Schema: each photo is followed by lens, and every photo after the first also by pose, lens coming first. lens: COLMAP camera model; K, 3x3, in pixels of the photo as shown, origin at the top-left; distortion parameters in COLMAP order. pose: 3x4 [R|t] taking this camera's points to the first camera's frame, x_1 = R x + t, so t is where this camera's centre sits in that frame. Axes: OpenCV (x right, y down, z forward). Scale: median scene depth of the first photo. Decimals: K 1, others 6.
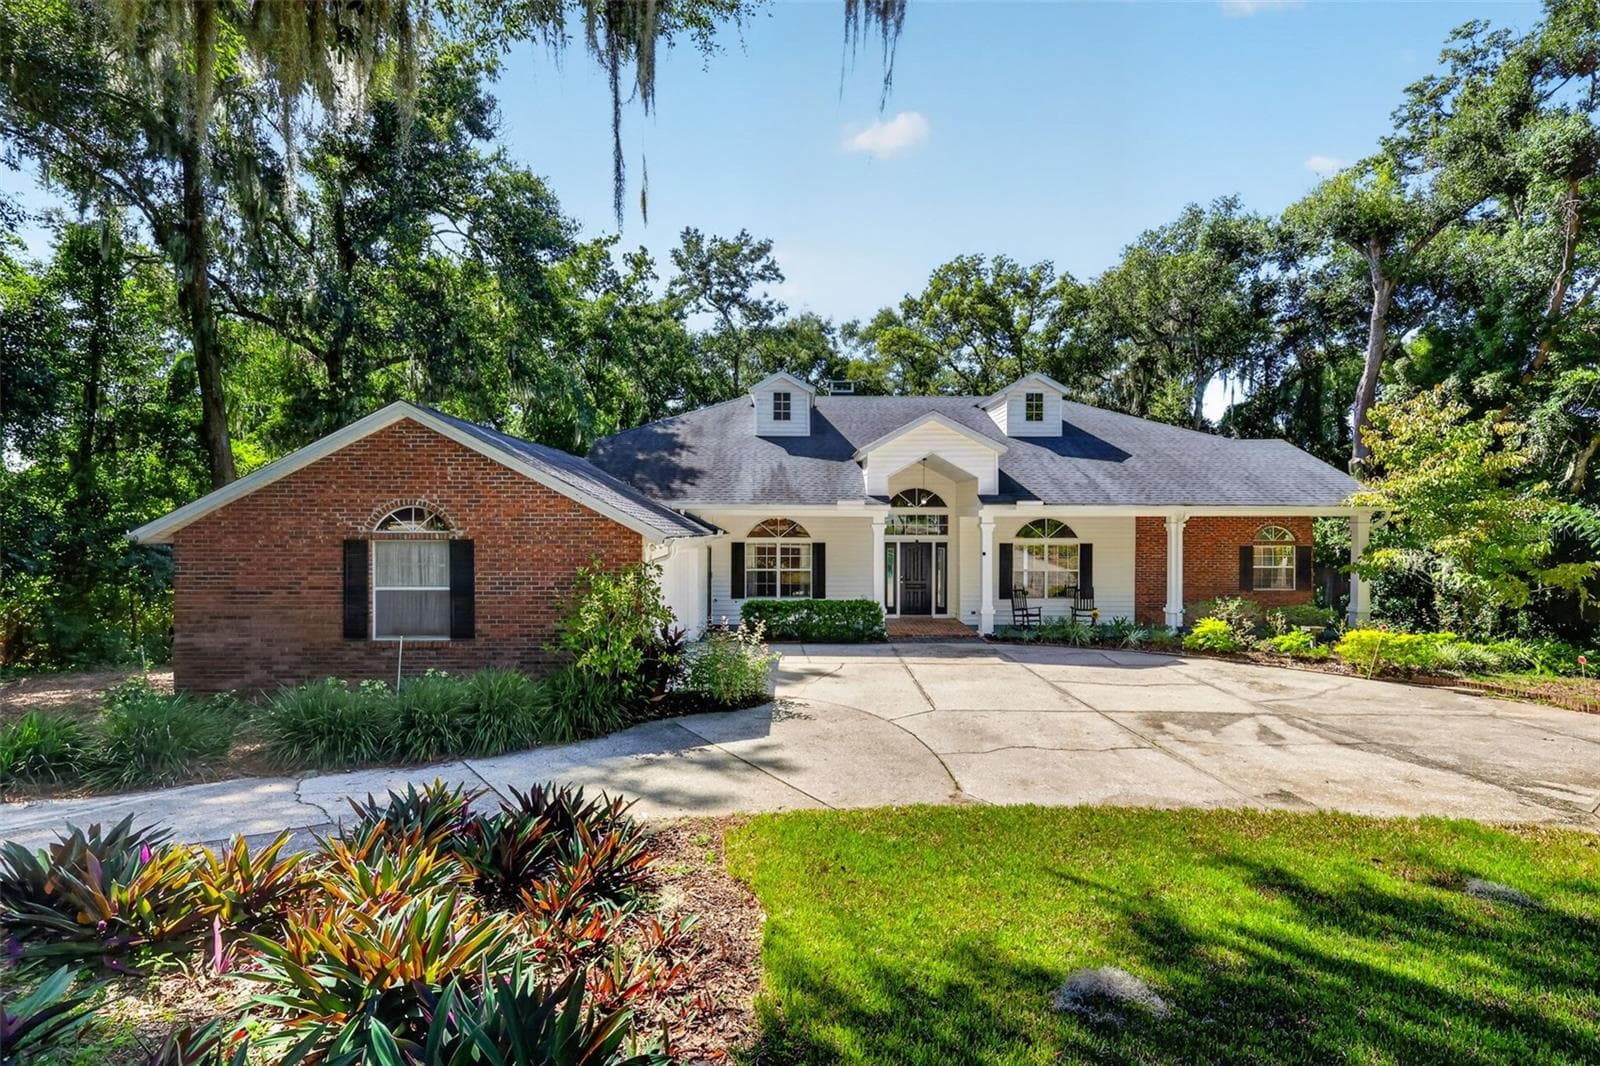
lens RADIAL K [[695.1, 0, 808.3], [0, 695.1, 513.2], [0, 0, 1]] dist [-0.002007, -0.000079]
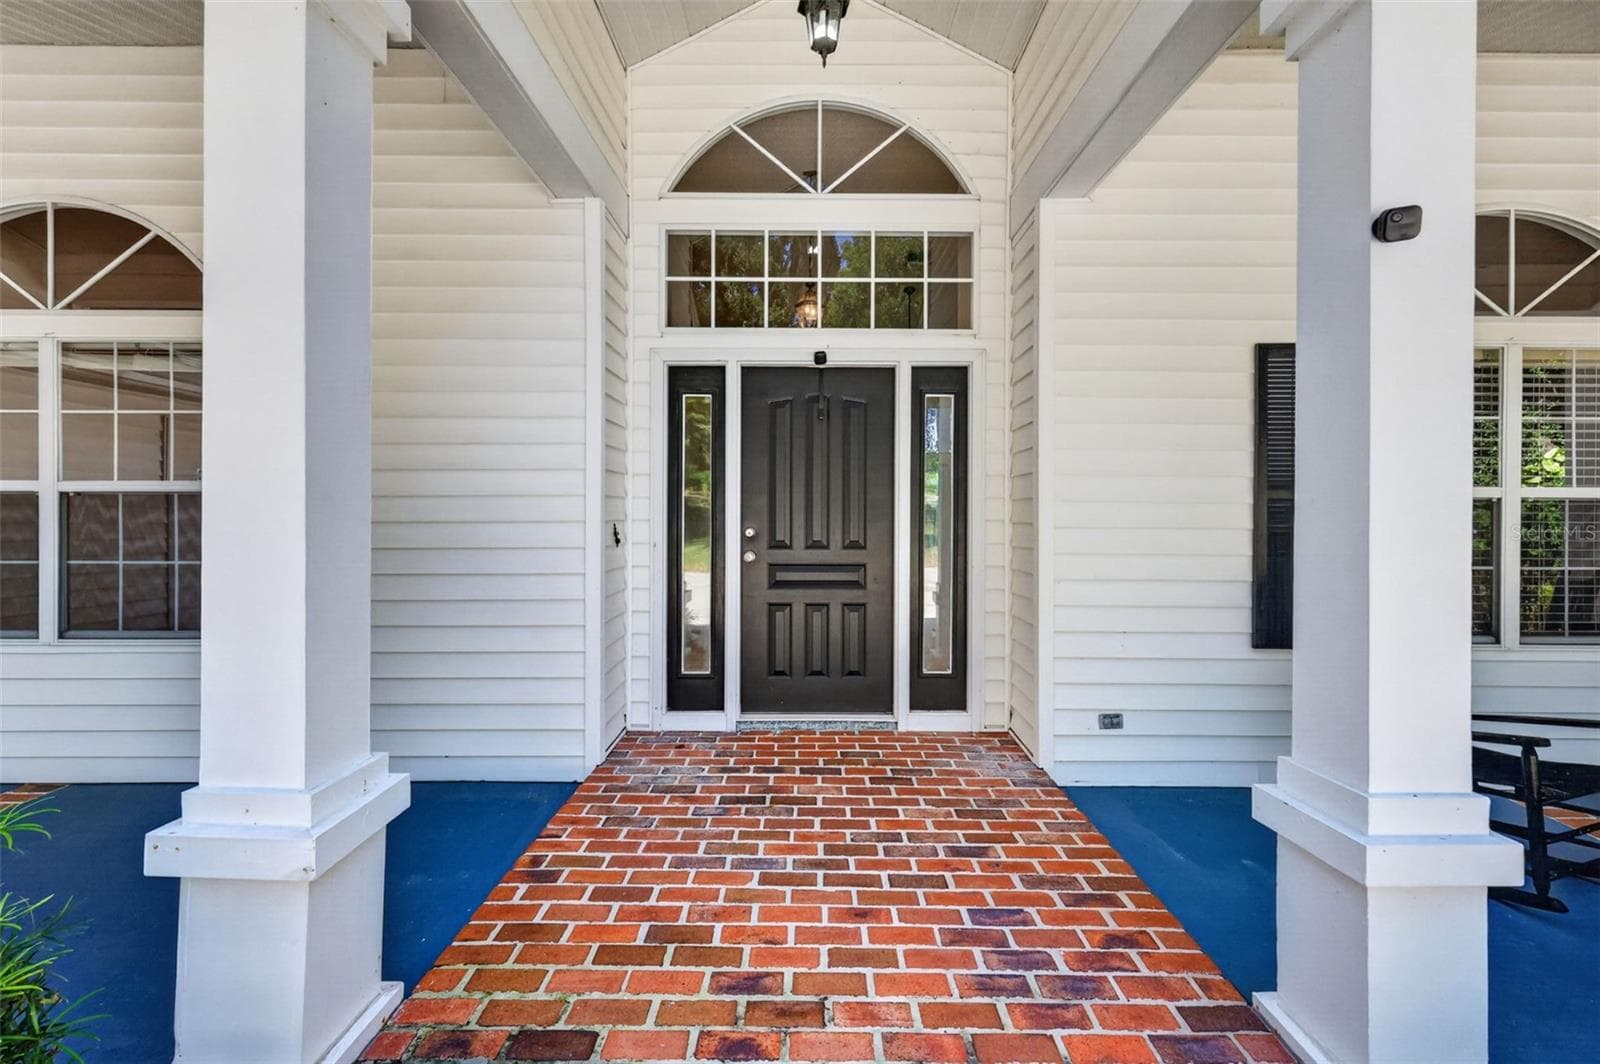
lens RADIAL K [[695.1, 0, 808.3], [0, 695.1, 512.2], [0, 0, 1]] dist [-0.002007, -0.000079]
pose [[0.999732, -0.000393, -0.023157, 0.168751], [0.000777, 0.999862, 0.016568, 0.088346], [0.023147, -0.016581, 0.999595, 0.851613]]
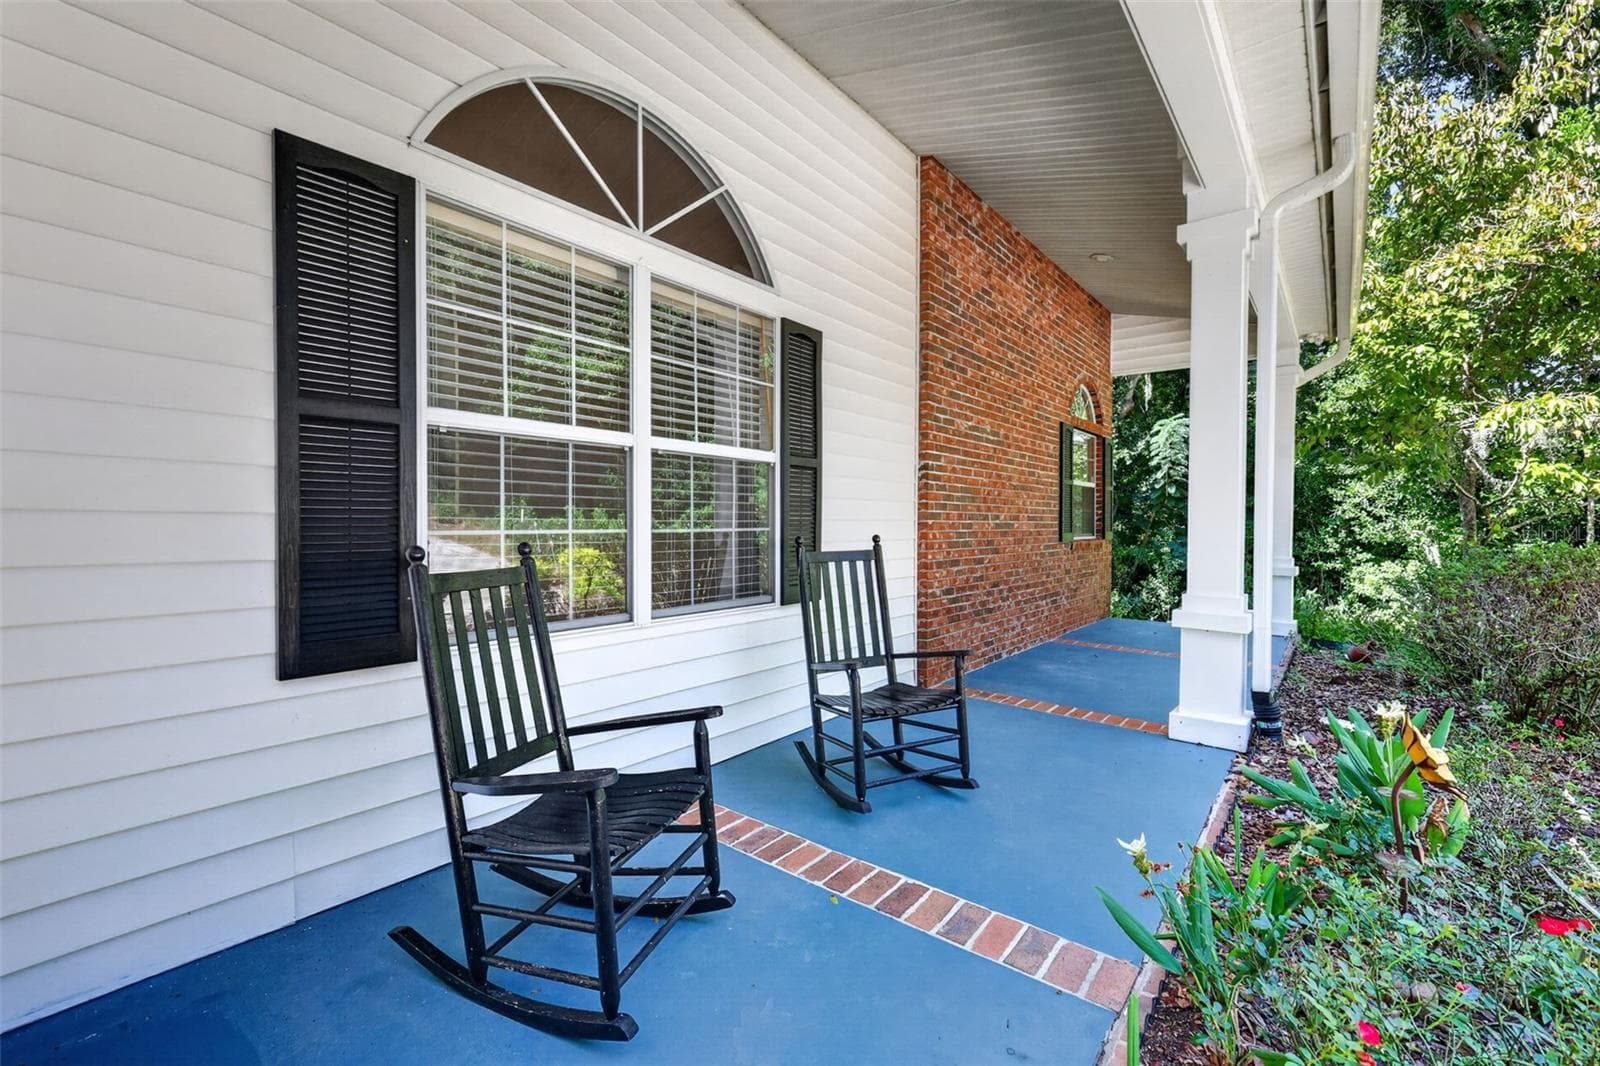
lens RADIAL K [[695.1, 0, 808.3], [0, 695.1, 513.2], [0, 0, 1]] dist [-0.002007, -0.000079]
pose [[0.627542, 0.008661, 0.778534, -0.143384], [-0.034290, 0.999275, 0.016523, 0.097023], [-0.777827, -0.037065, 0.627384, 0.903782]]
